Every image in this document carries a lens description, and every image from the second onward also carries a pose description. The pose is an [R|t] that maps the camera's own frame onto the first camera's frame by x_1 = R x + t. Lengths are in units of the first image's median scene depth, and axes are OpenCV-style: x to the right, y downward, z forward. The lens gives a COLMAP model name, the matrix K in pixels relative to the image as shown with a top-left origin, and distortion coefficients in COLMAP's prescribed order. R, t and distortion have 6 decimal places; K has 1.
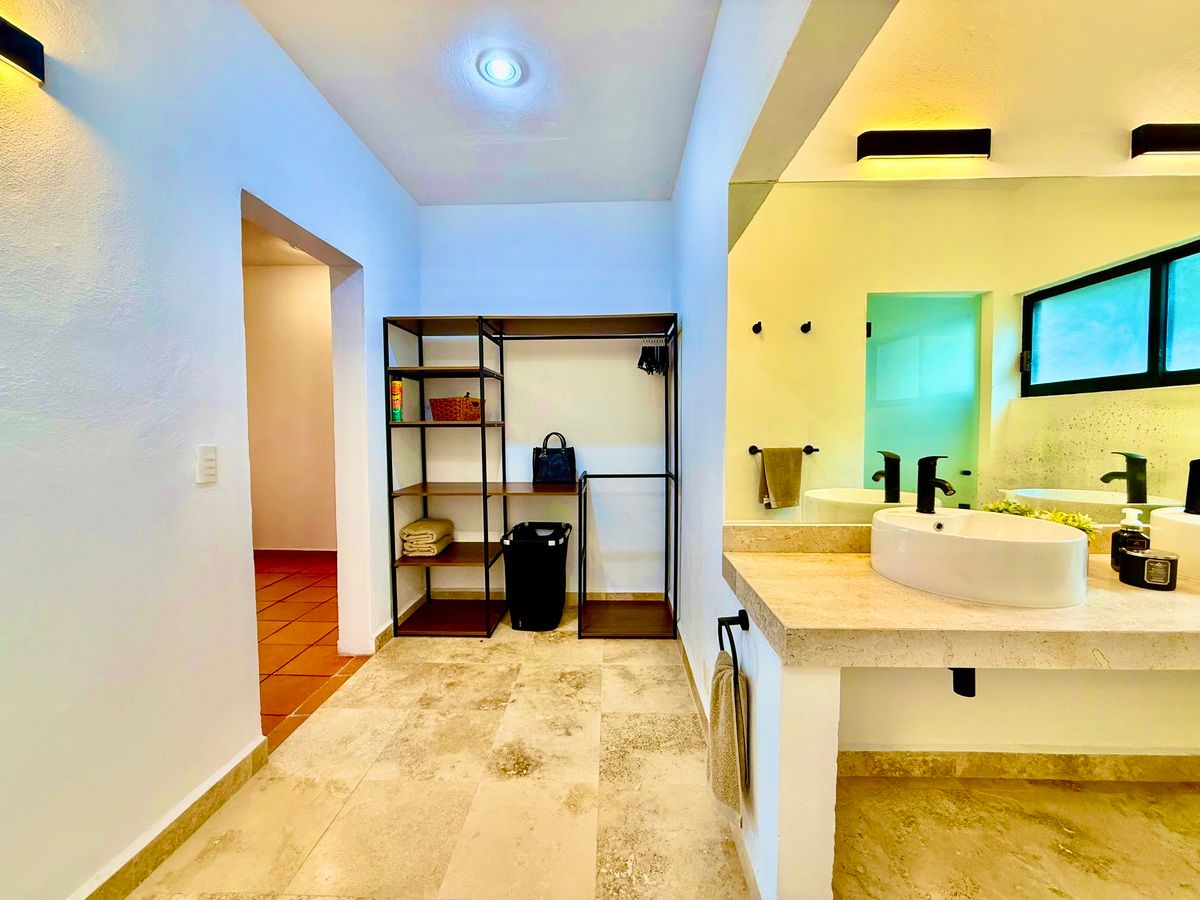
lens RADIAL K [[475.7, 0, 602.7], [0, 475.7, 447.5], [0, 0, 1]] dist [0.000214, -0.000205]
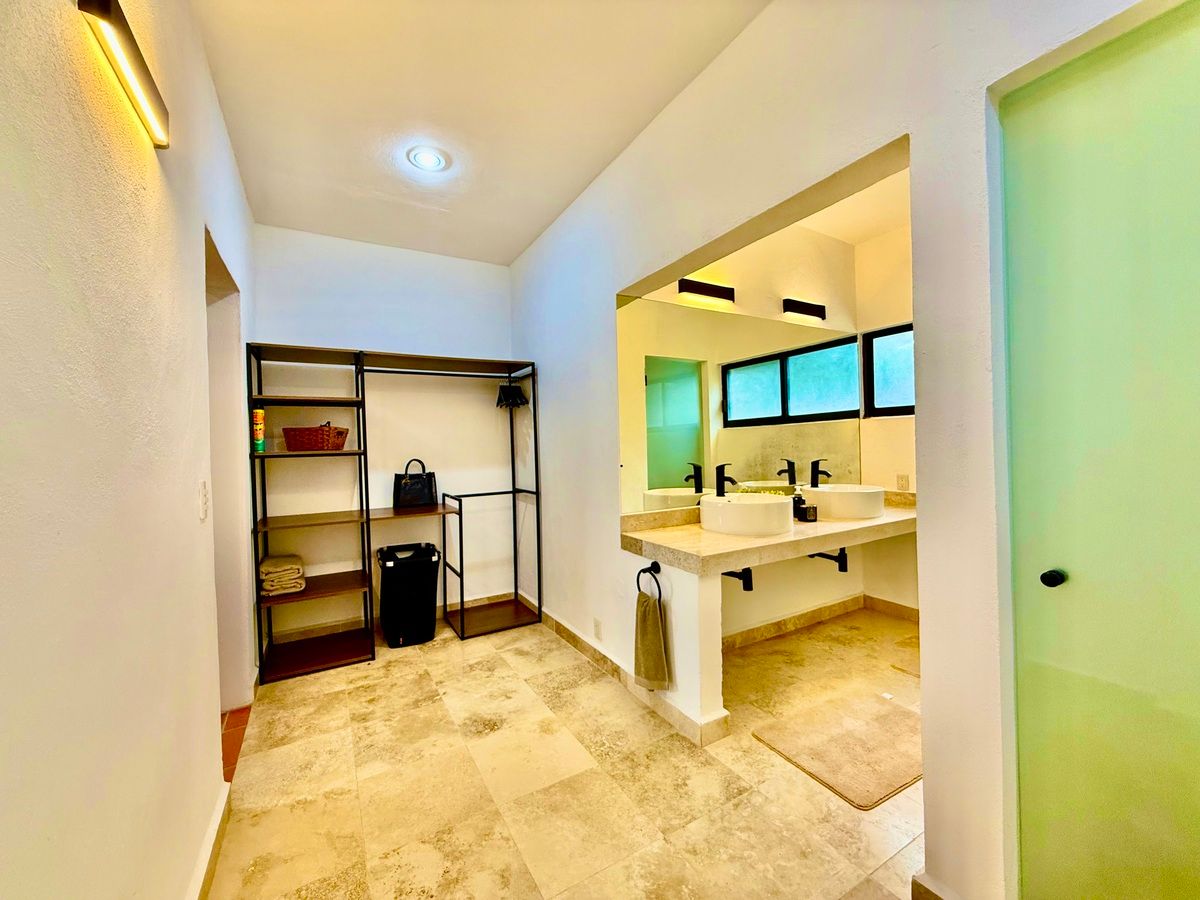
lens RADIAL K [[479.3, 0, 597.9], [0, 479.3, 446.3], [0, 0, 1]] dist [0.002152, -0.000836]
pose [[0.849625, -0.017682, 0.527091, -0.376161], [0.043978, 0.998332, -0.037399, -0.001619], [-0.525550, 0.054955, 0.848986, -0.166396]]
